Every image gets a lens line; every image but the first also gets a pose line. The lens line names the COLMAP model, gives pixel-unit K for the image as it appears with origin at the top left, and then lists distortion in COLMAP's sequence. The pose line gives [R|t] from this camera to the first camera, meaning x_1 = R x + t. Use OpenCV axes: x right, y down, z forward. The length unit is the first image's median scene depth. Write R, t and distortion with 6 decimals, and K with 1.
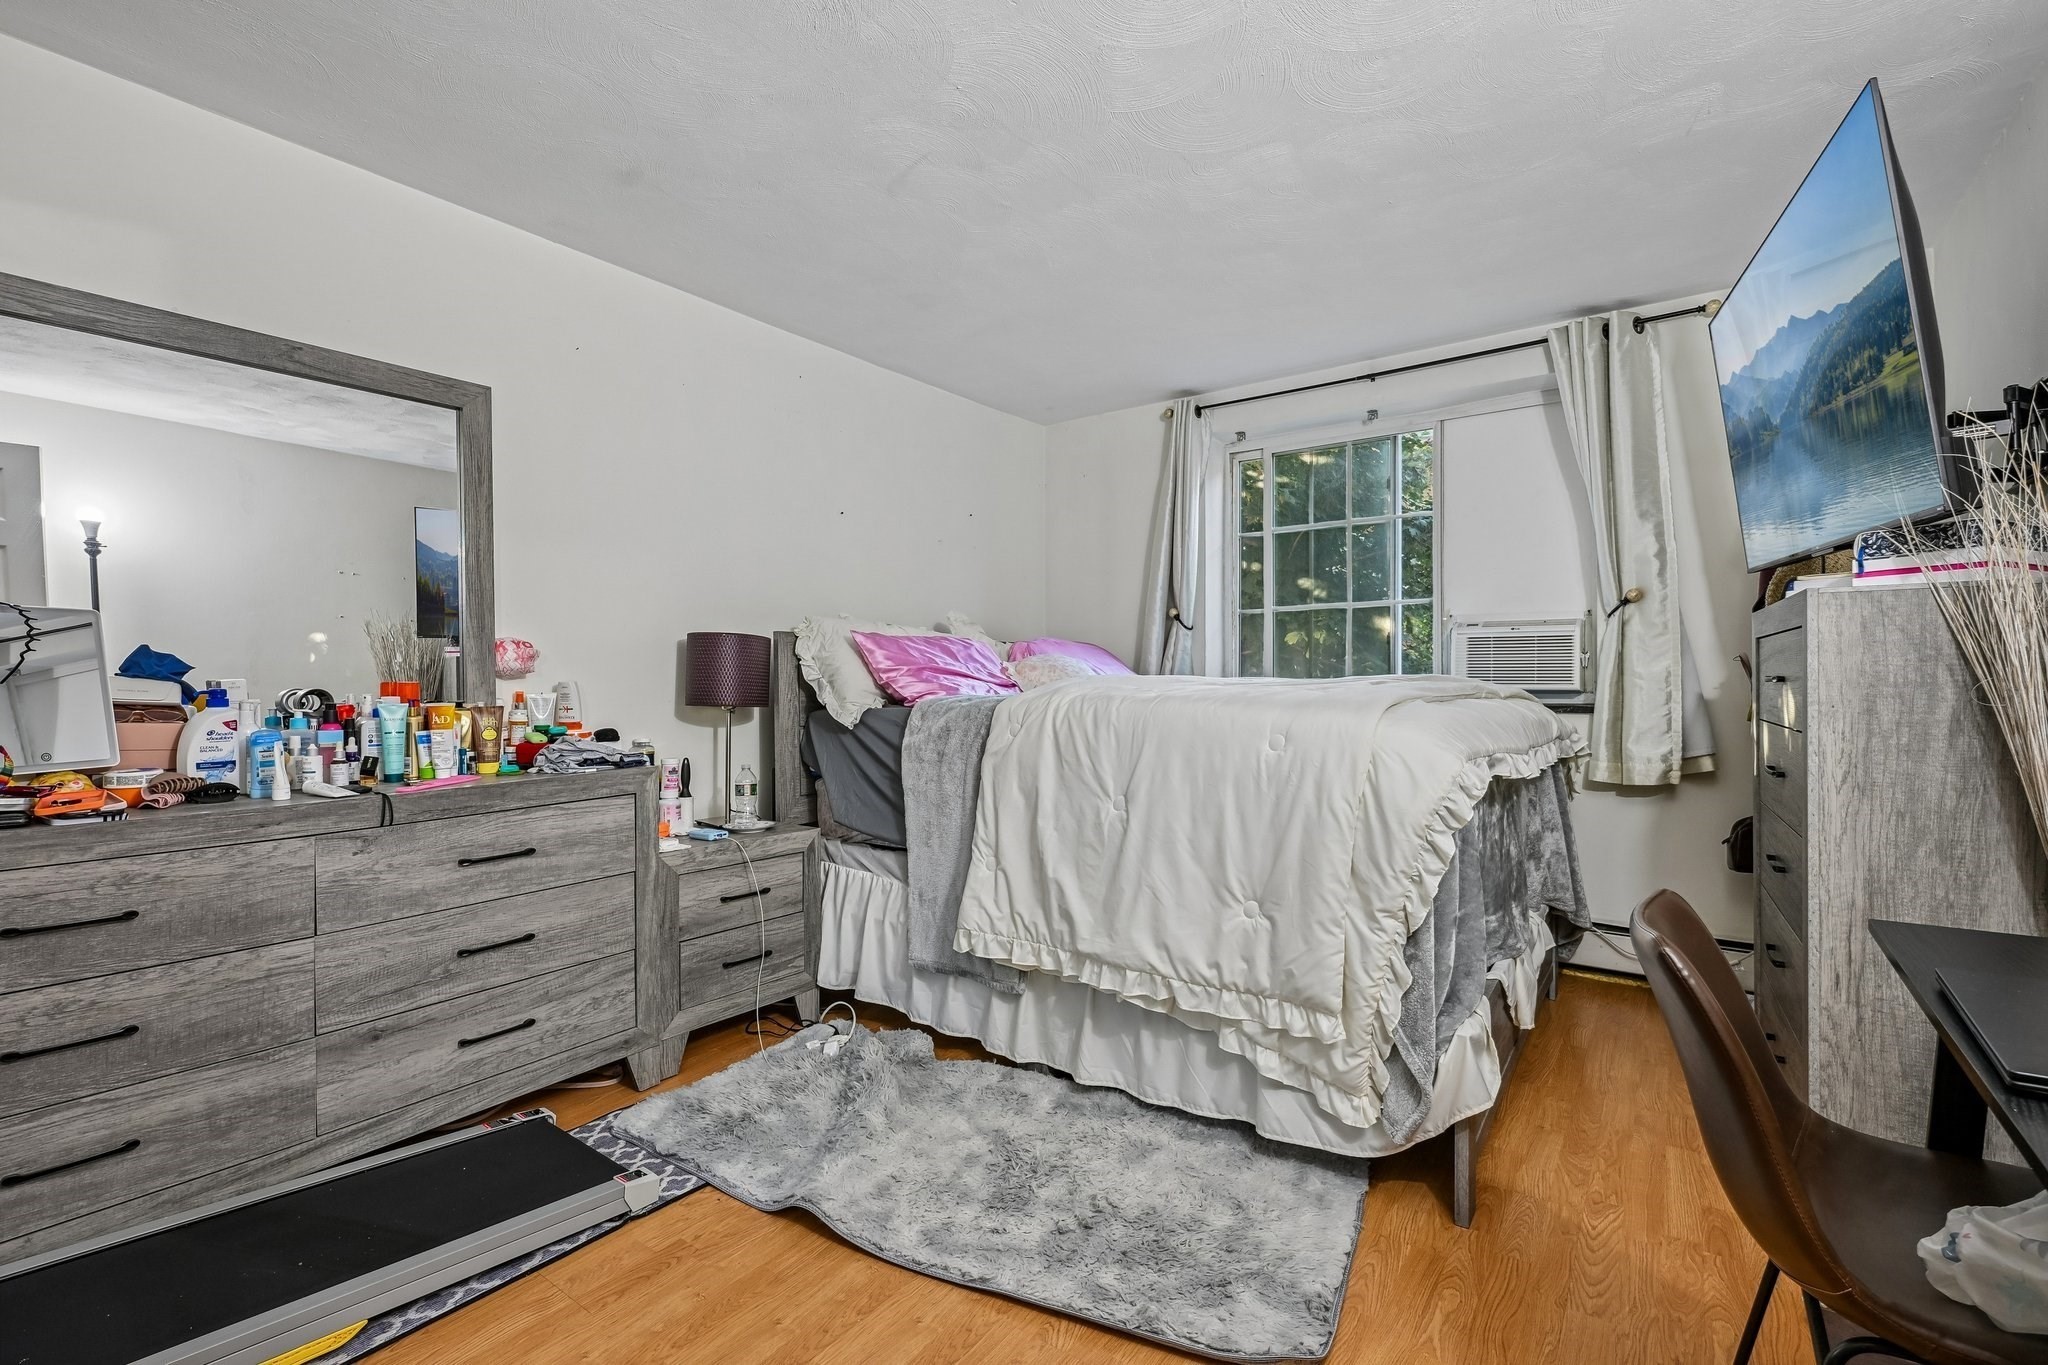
lens RADIAL K [[911.4, 0, 1024.0], [0, 911.4, 682.5], [0, 0, 1]] dist [0.001330, -0.000376]
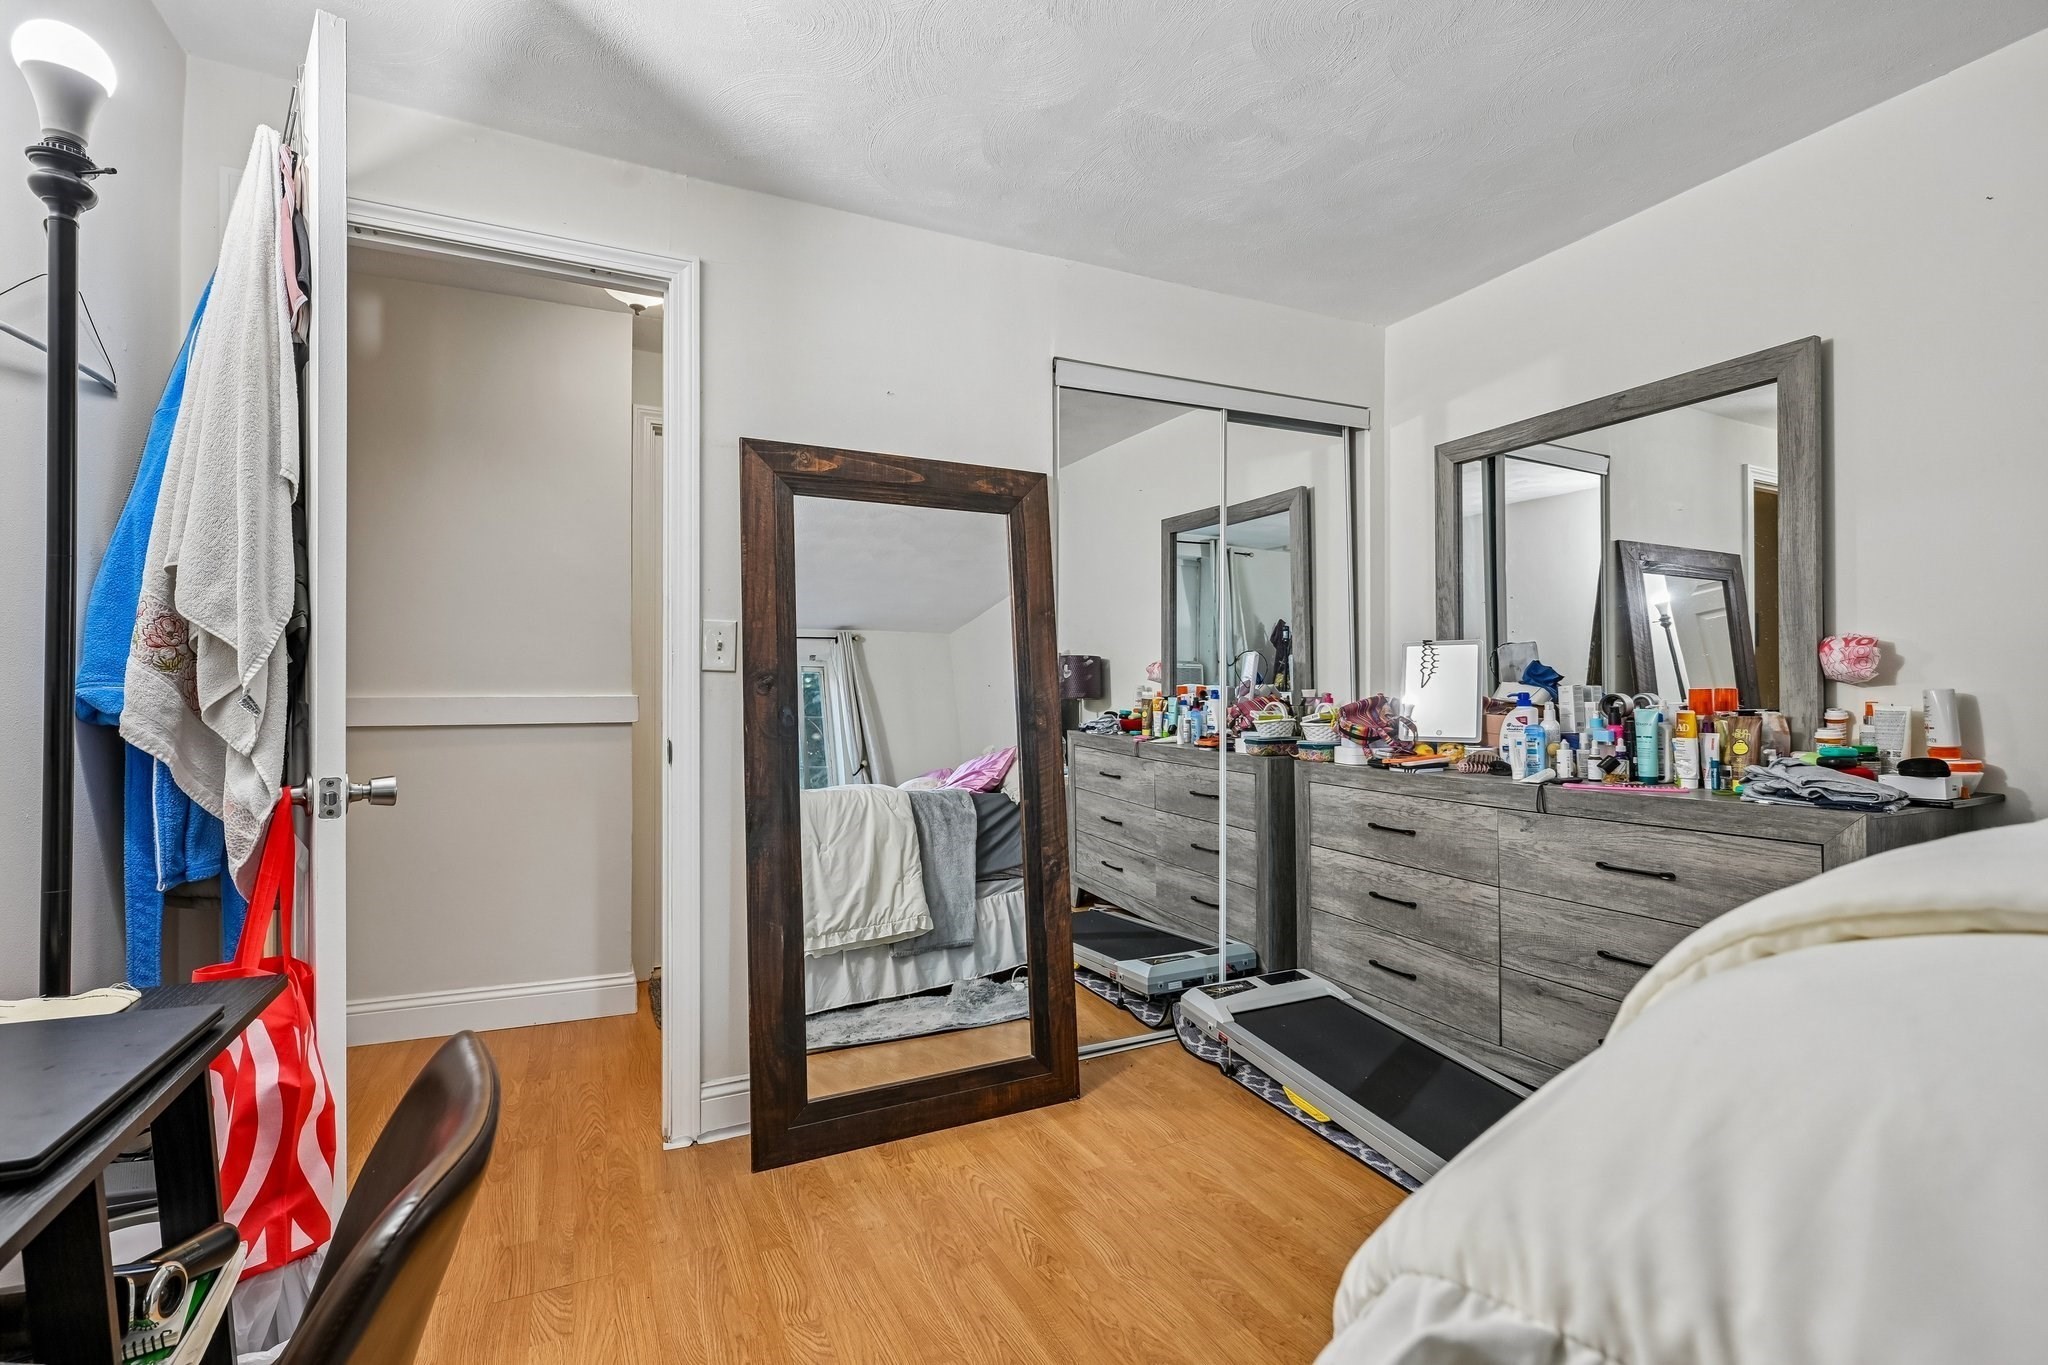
lens RADIAL K [[911.4, 0, 1024.0], [0, 911.4, 682.5], [0, 0, 1]] dist [0.001330, -0.000376]
pose [[-0.475522, -0.000036, -0.879704, 0.488938], [-0.002443, 0.999996, 0.001280, -0.006076], [0.879700, 0.002758, -0.475520, 0.755360]]
